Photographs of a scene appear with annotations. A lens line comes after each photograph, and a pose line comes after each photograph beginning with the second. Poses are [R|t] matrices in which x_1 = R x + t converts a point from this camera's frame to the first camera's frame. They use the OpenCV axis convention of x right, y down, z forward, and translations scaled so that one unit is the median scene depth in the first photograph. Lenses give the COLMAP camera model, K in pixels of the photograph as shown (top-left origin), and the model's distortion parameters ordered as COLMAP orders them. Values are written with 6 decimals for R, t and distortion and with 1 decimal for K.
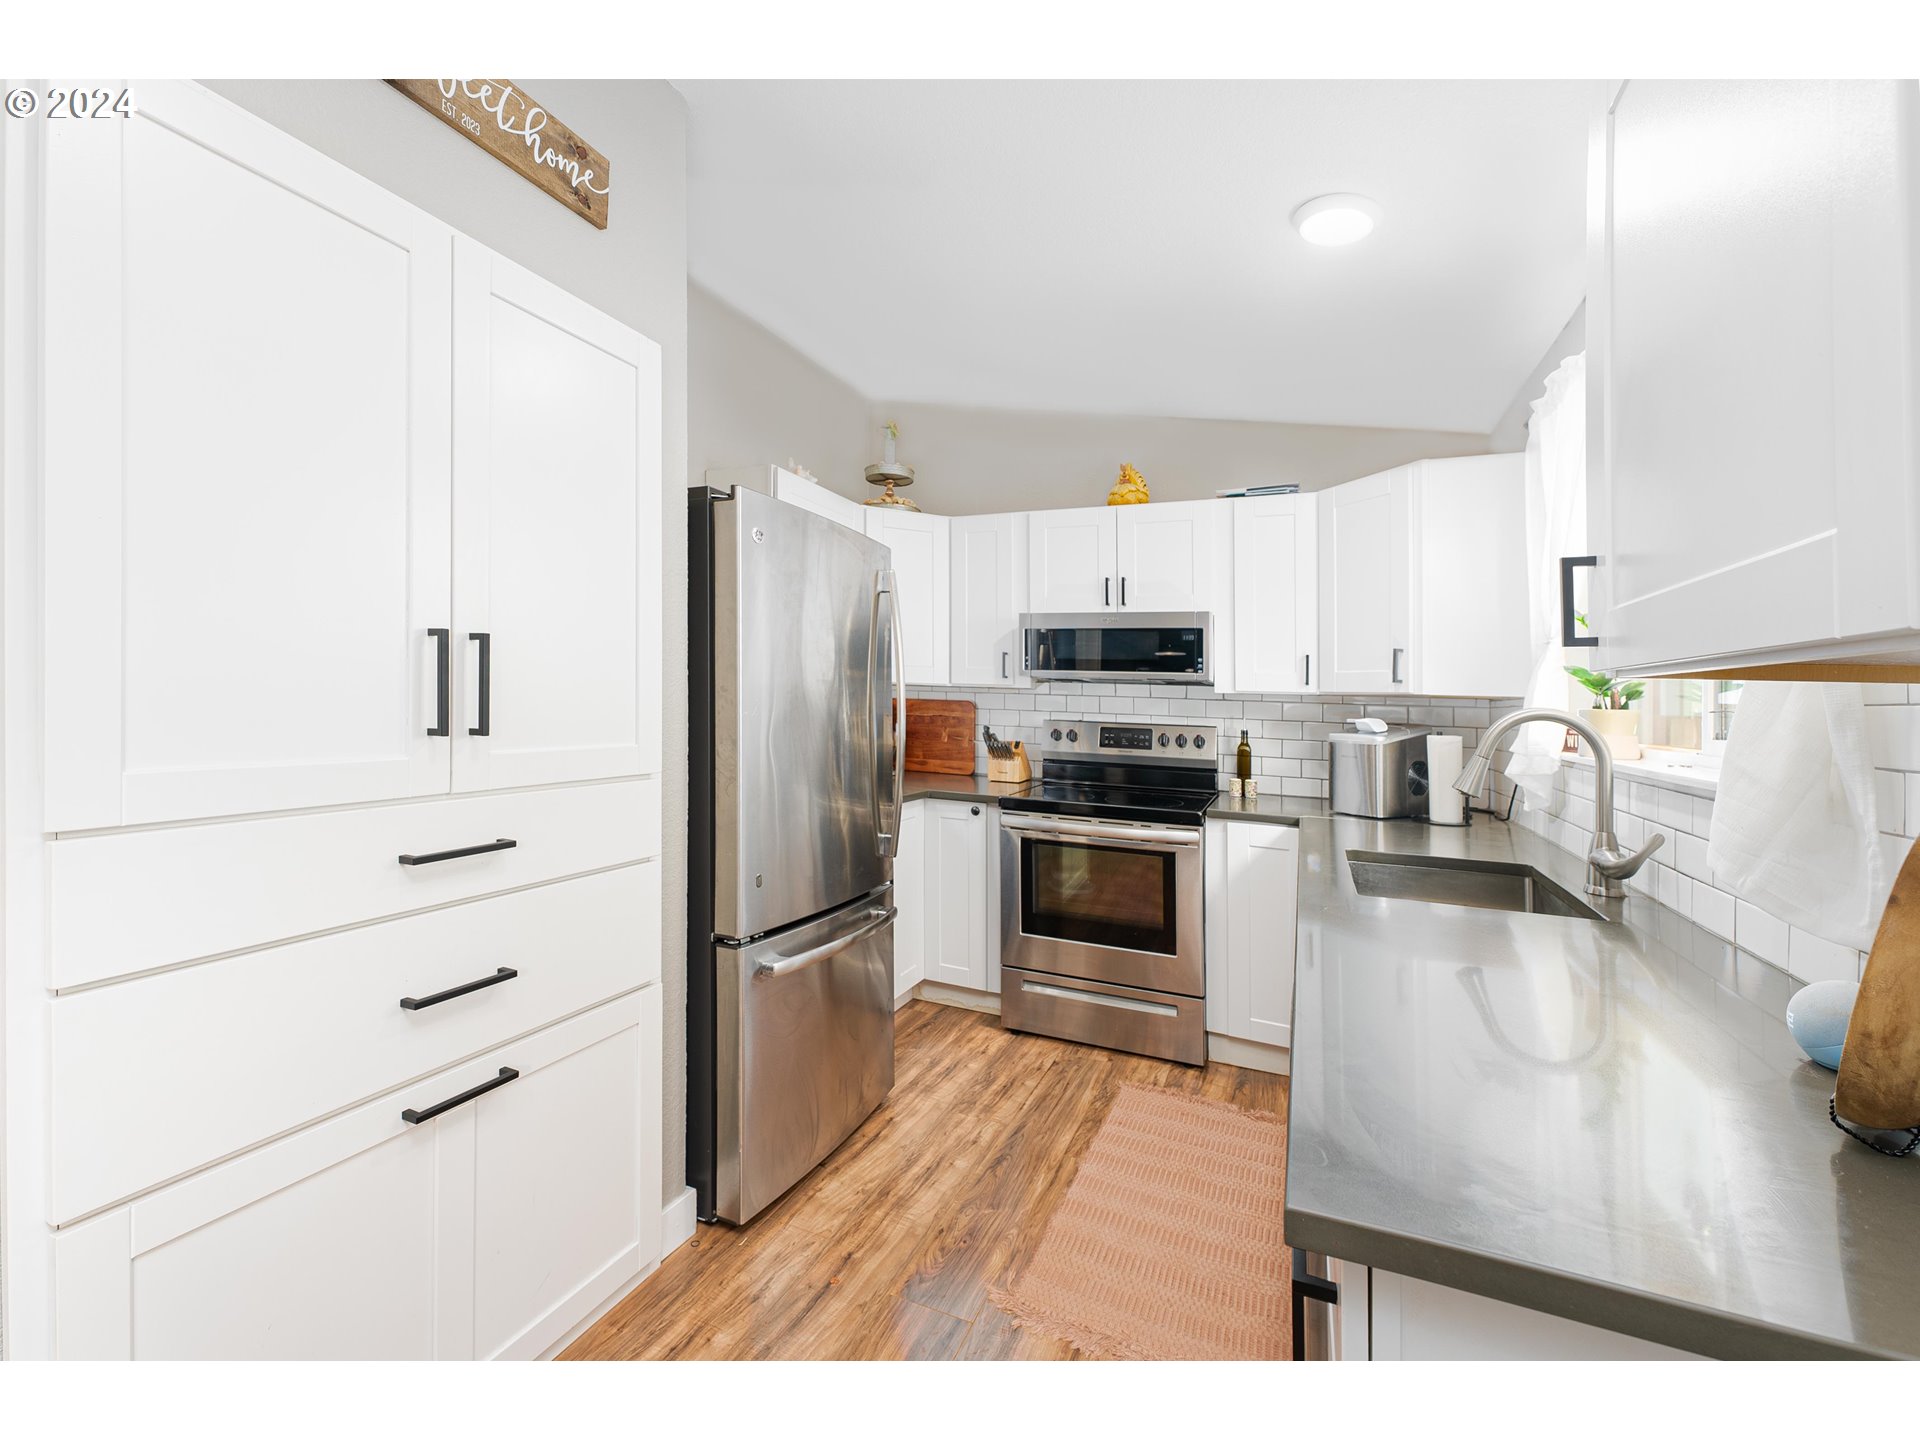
lens RADIAL K [[773.8, 0, 977.7], [0, 773.8, 713.4], [0, 0, 1]] dist [-0.000113, 0.000169]
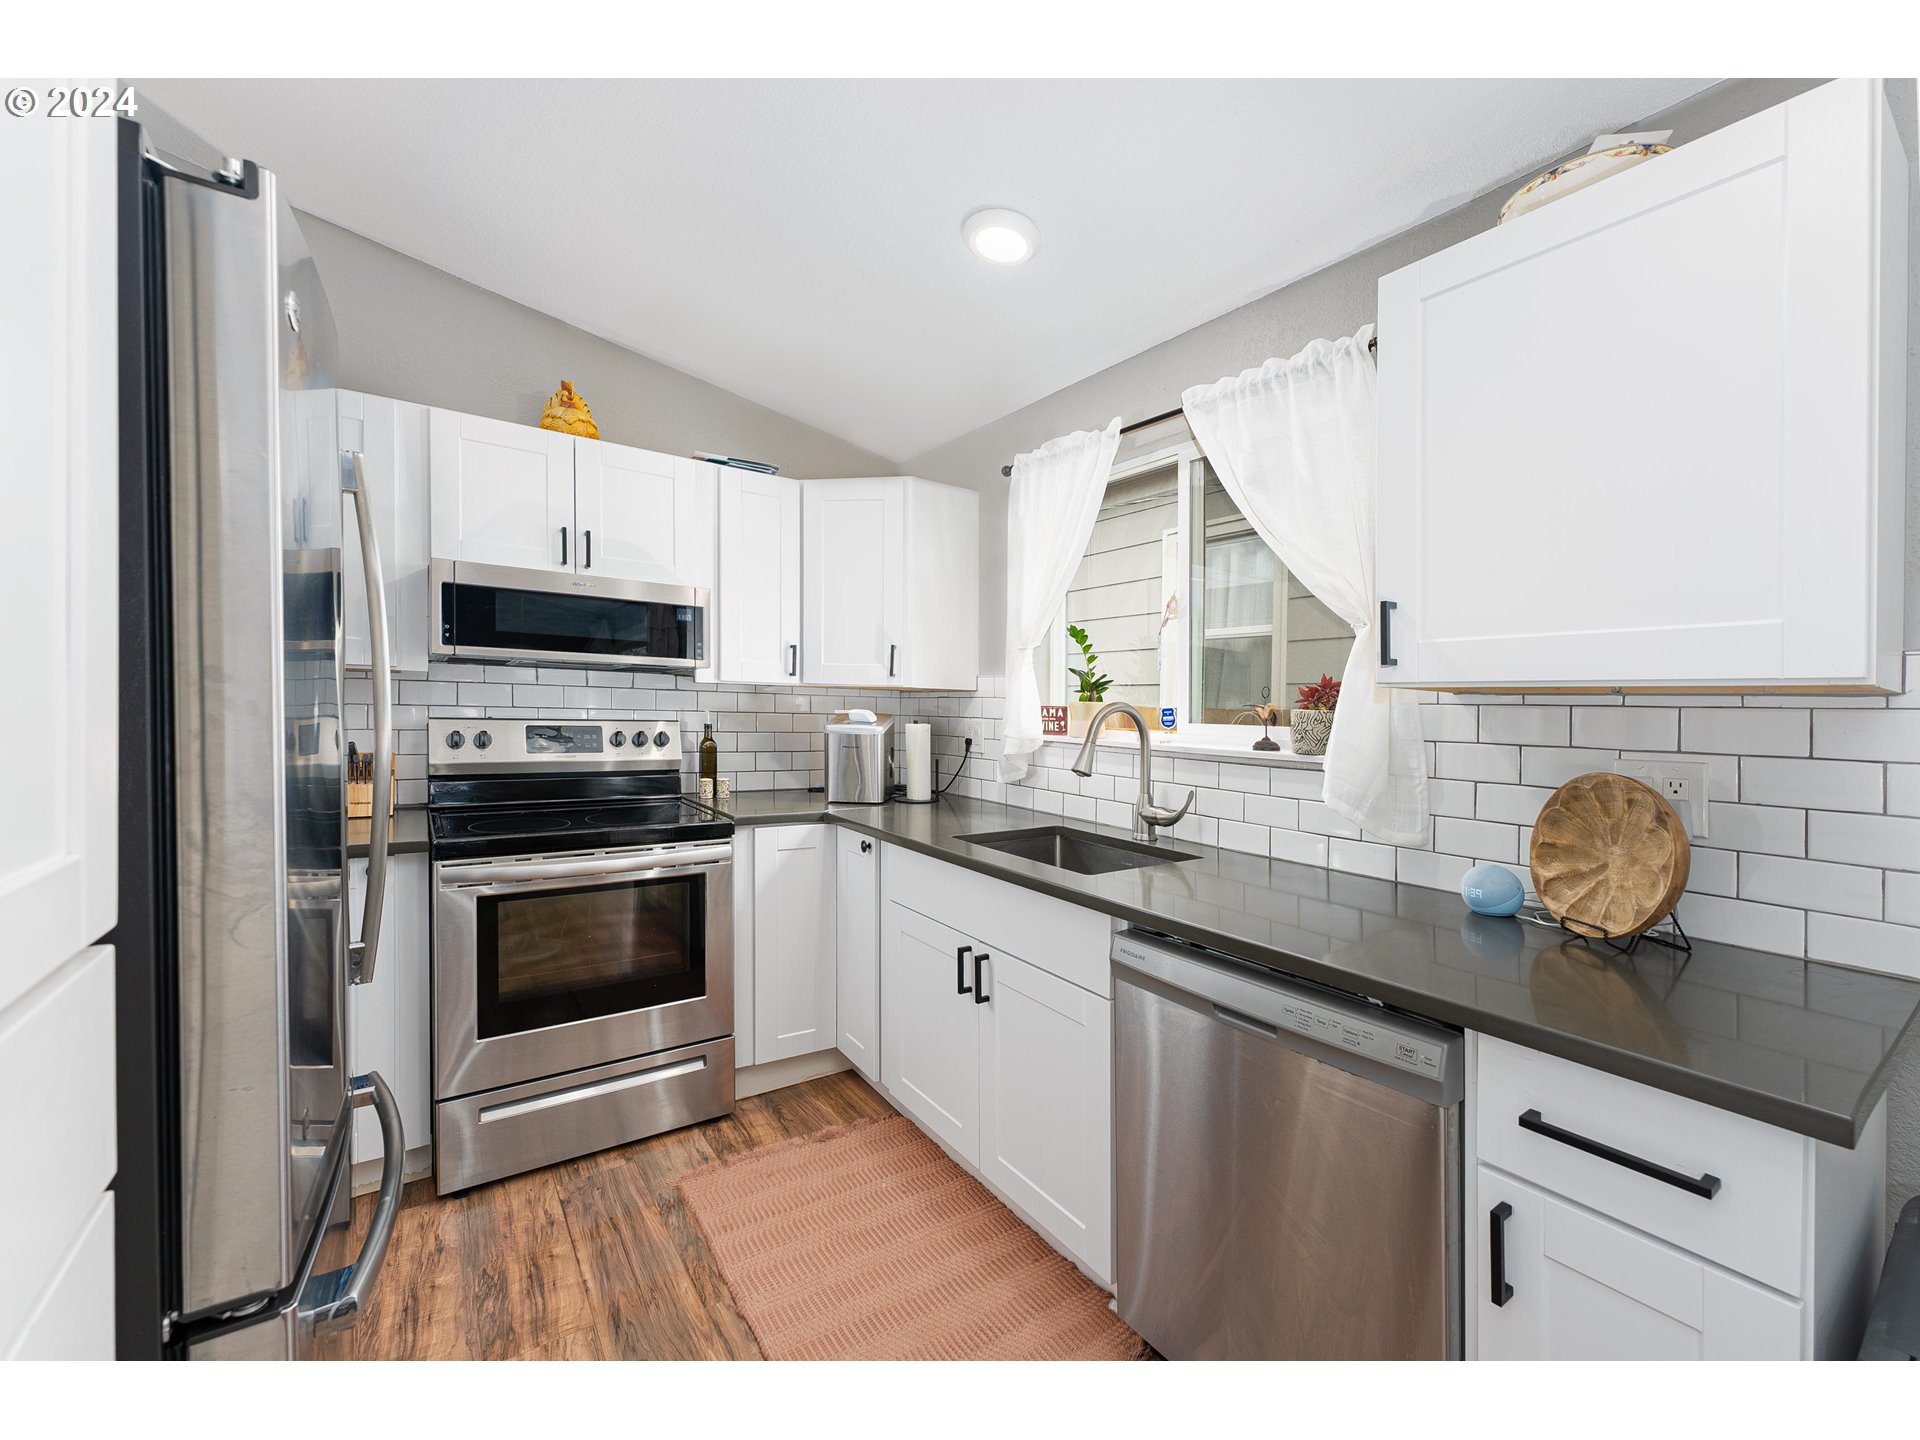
lens RADIAL K [[773.8, 0, 958.8], [0, 773.8, 703.2], [0, 0, 1]] dist [-0.000113, 0.000169]
pose [[0.546272, -0.012178, 0.837519, -0.287455], [0.003924, 0.999921, 0.011980, -0.013864], [-0.837598, -0.003258, 0.546277, 0.304803]]
